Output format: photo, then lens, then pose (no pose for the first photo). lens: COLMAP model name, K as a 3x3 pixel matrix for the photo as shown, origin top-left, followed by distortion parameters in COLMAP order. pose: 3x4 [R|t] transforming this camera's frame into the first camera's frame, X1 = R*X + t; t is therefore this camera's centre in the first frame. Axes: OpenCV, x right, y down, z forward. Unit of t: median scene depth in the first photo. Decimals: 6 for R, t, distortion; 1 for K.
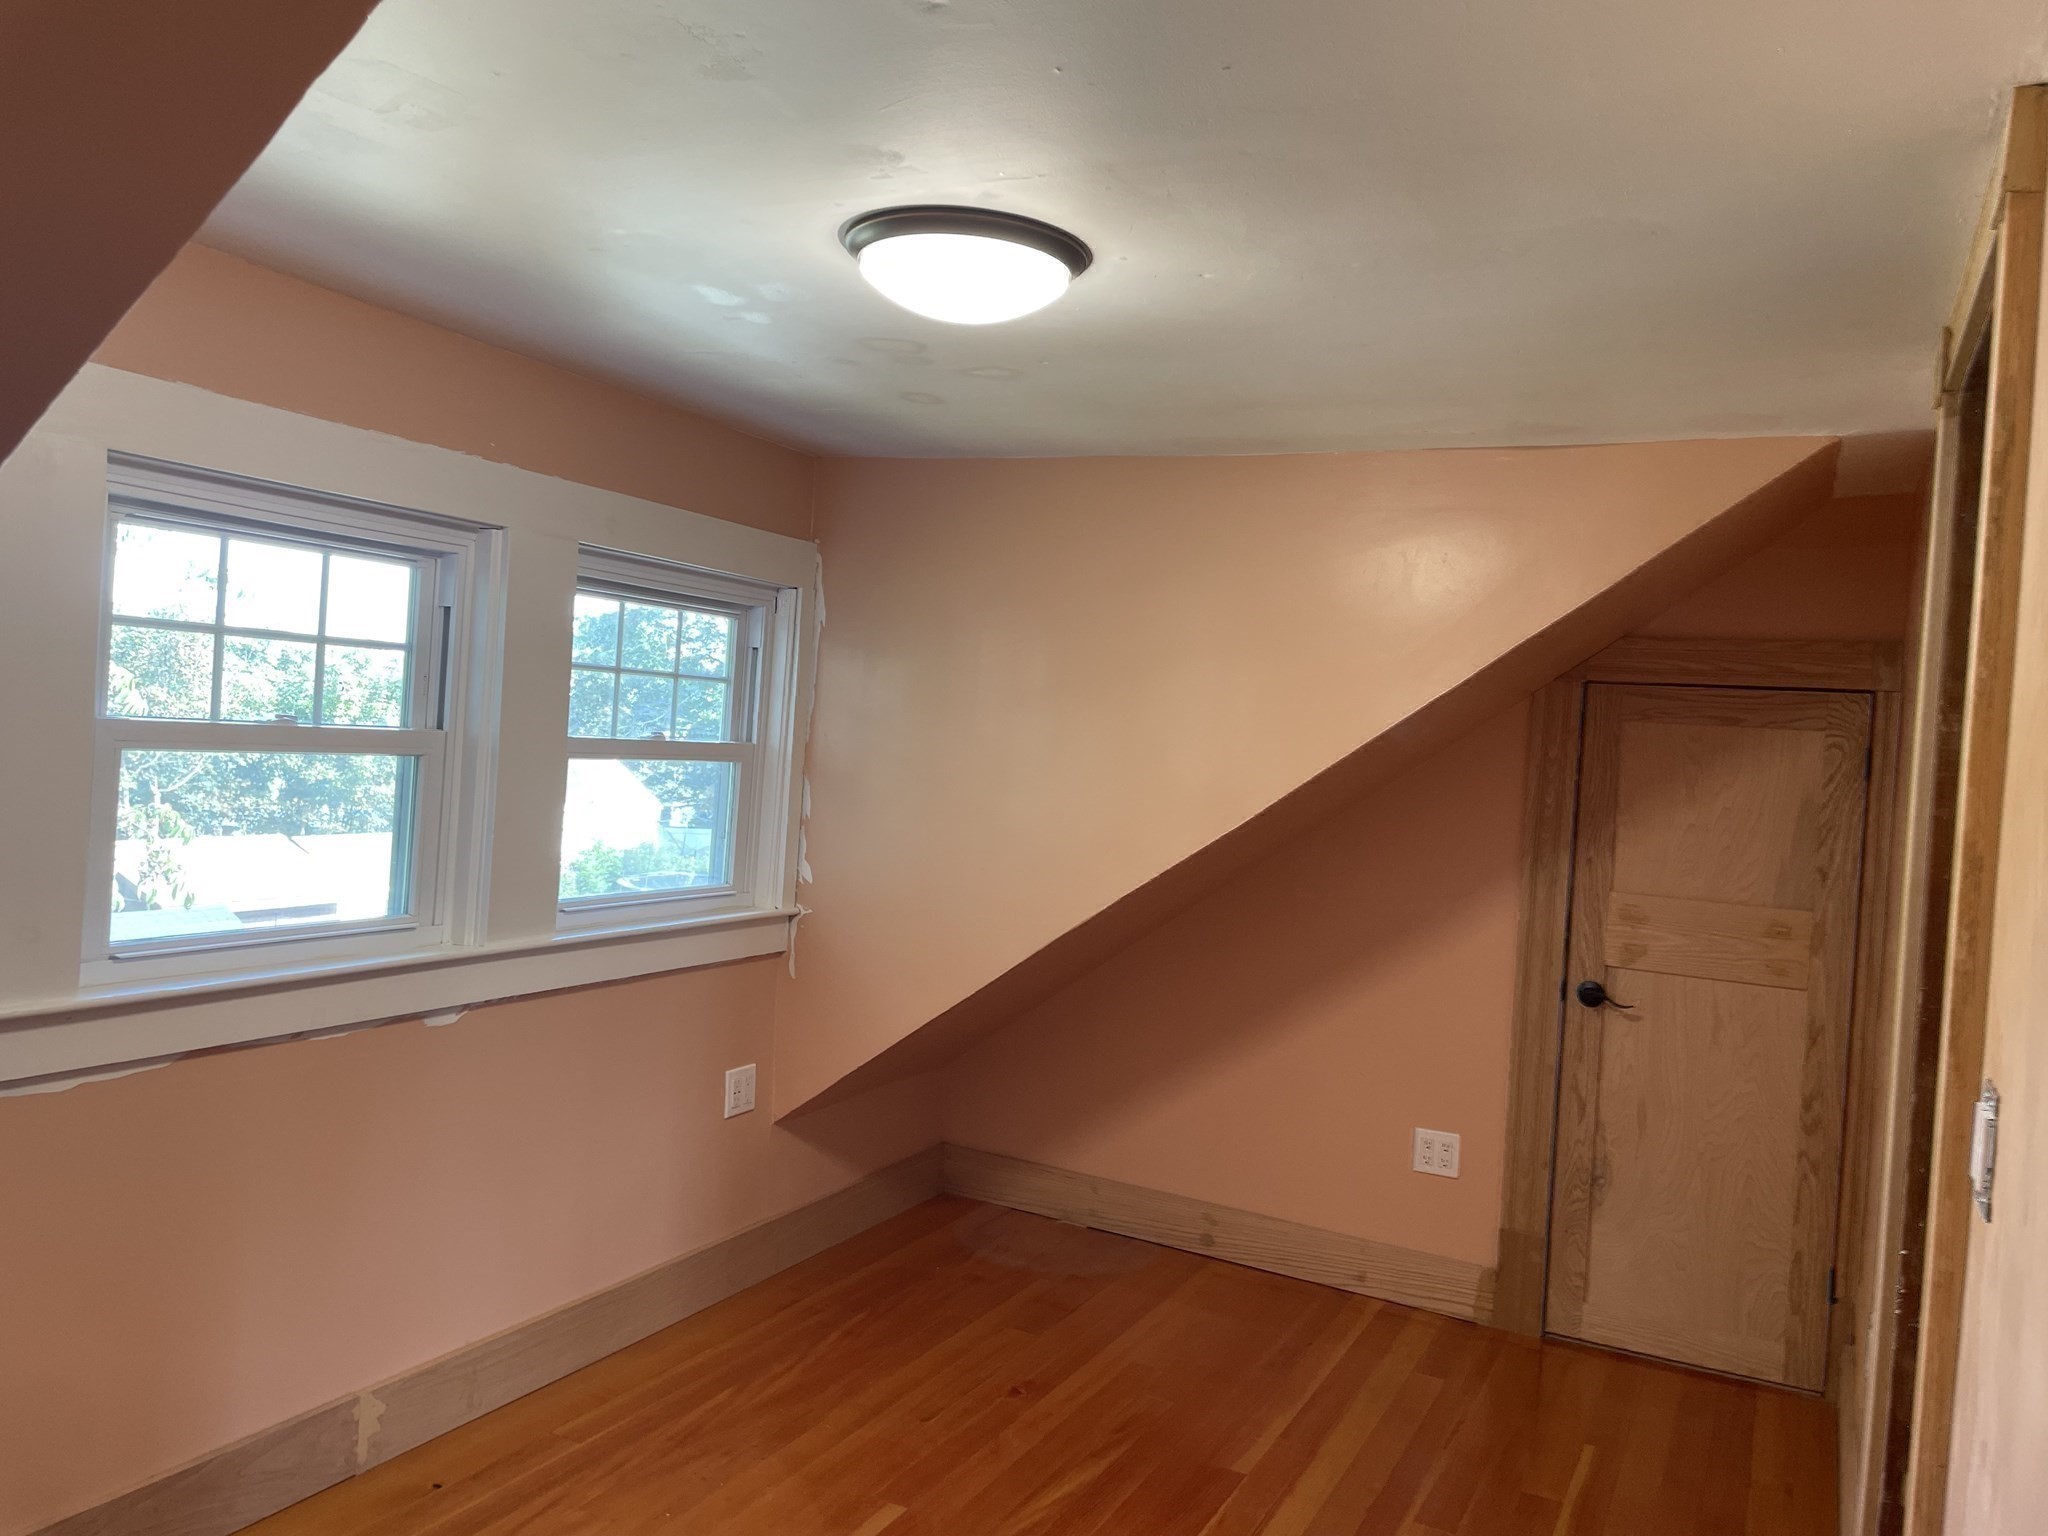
lens RADIAL K [[1562.3, 0, 1035.9], [0, 1562.3, 763.7], [0, 0, 1]] dist [0.069985, -0.004466]
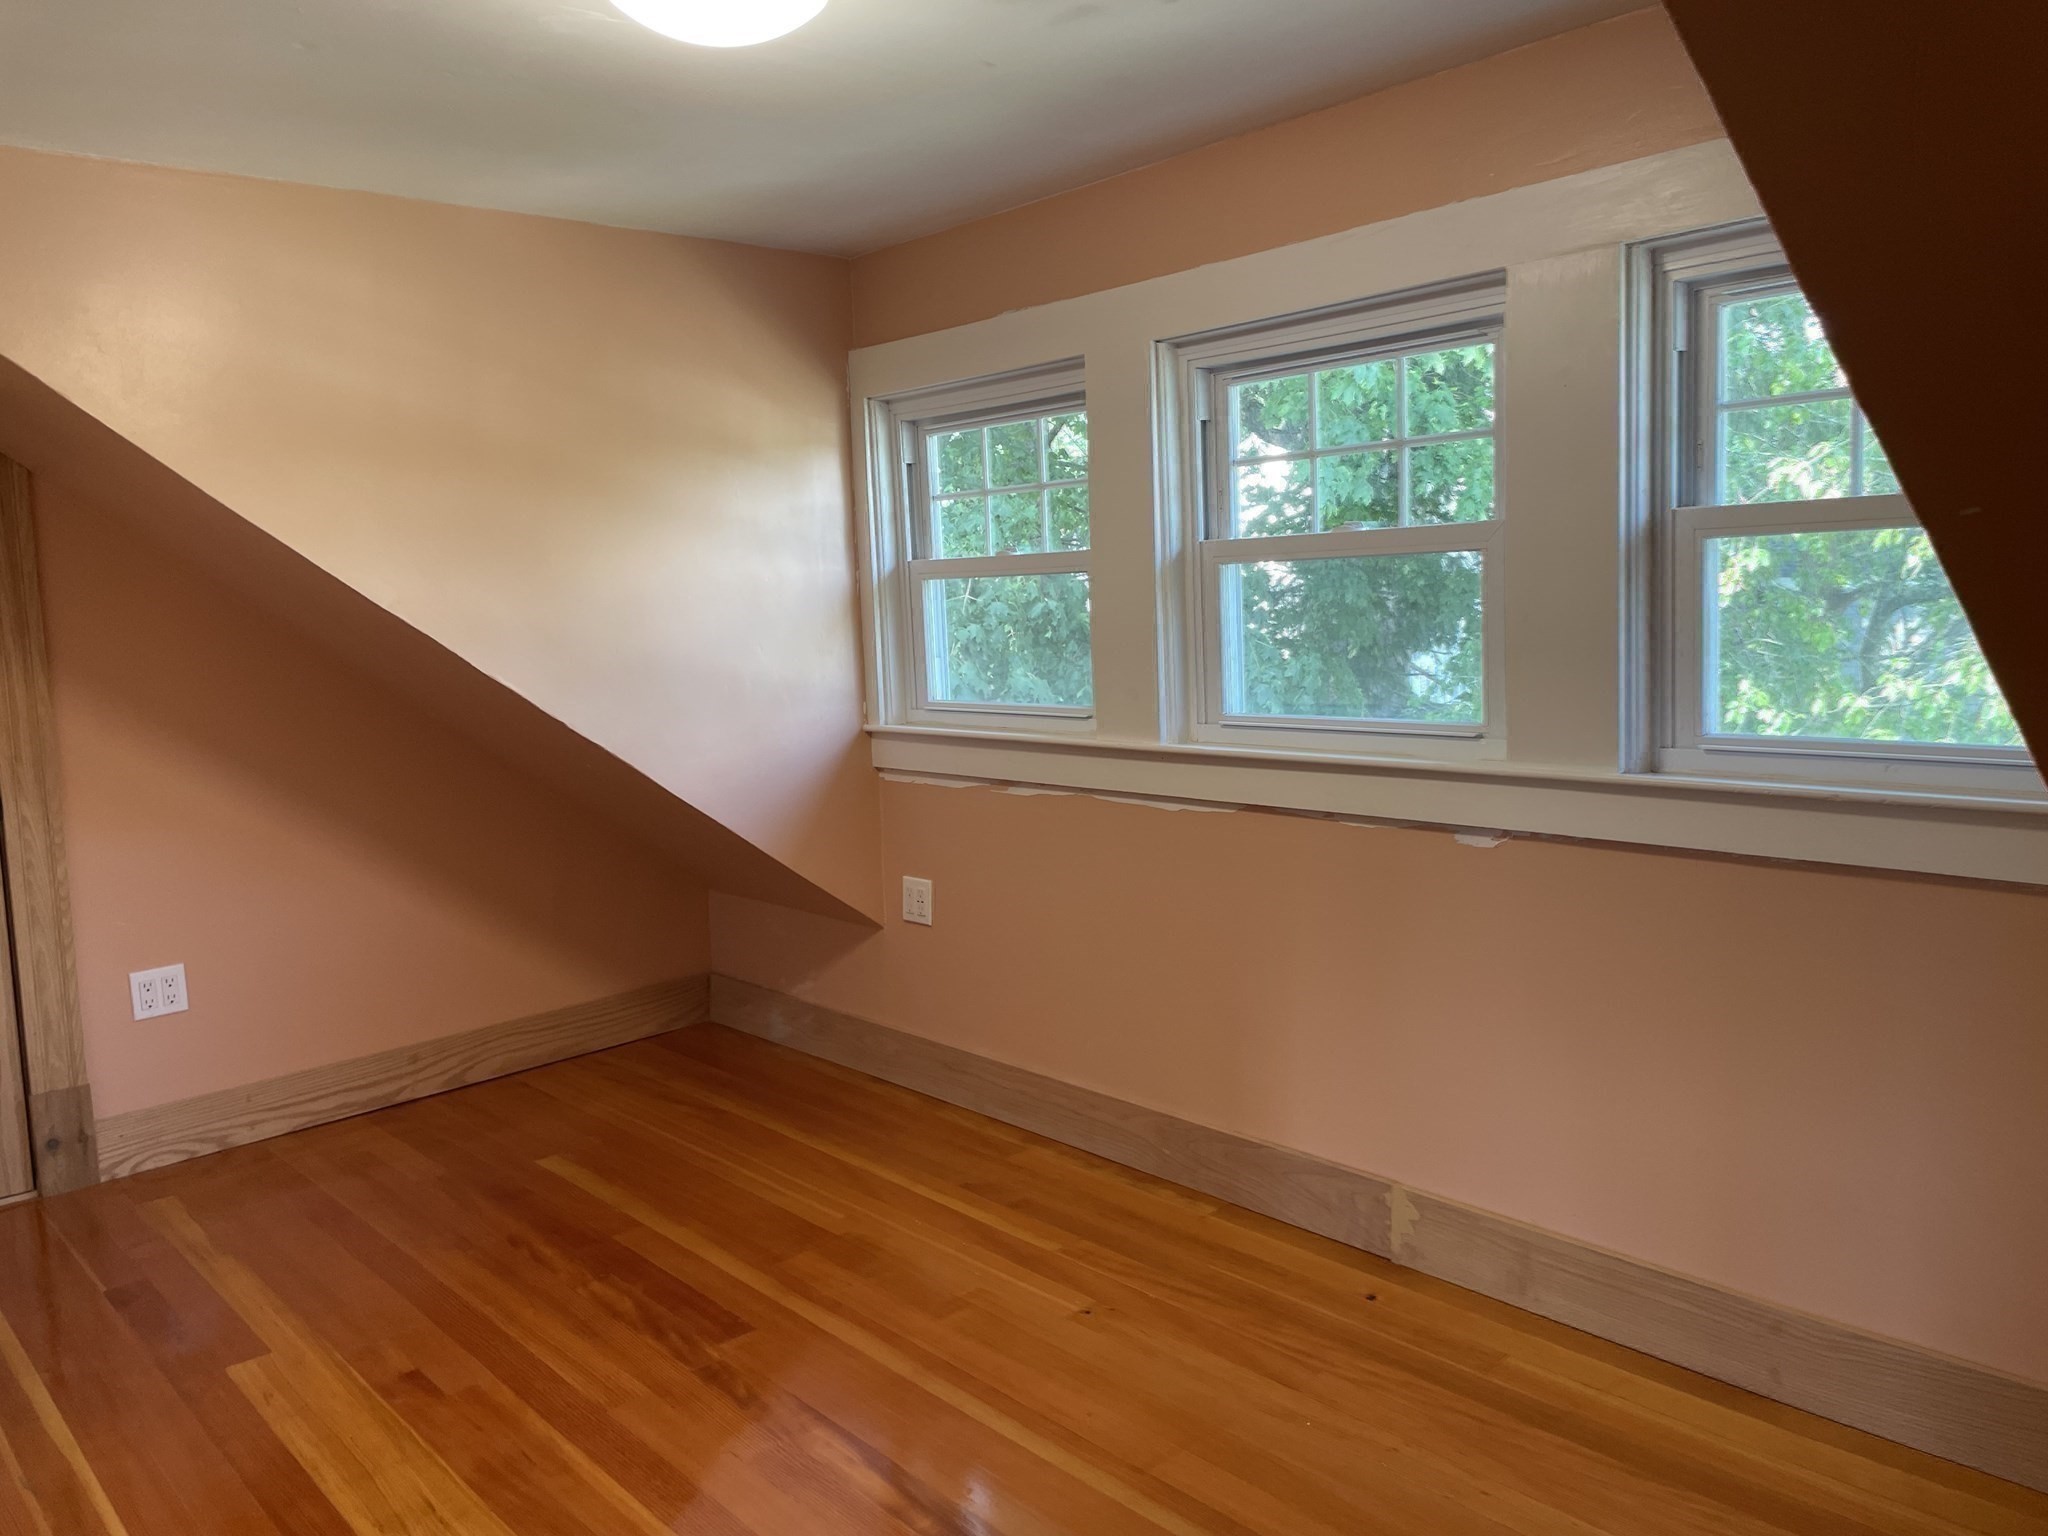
lens RADIAL K [[1562.3, 0, 1035.9], [0, 1562.3, 763.7], [0, 0, 1]] dist [0.069985, -0.004466]
pose [[-0.366785, 0.035971, -0.929610, 0.583795], [-0.018416, 0.998776, 0.045913, 0.085007], [0.930123, 0.033960, -0.365673, 1.147008]]
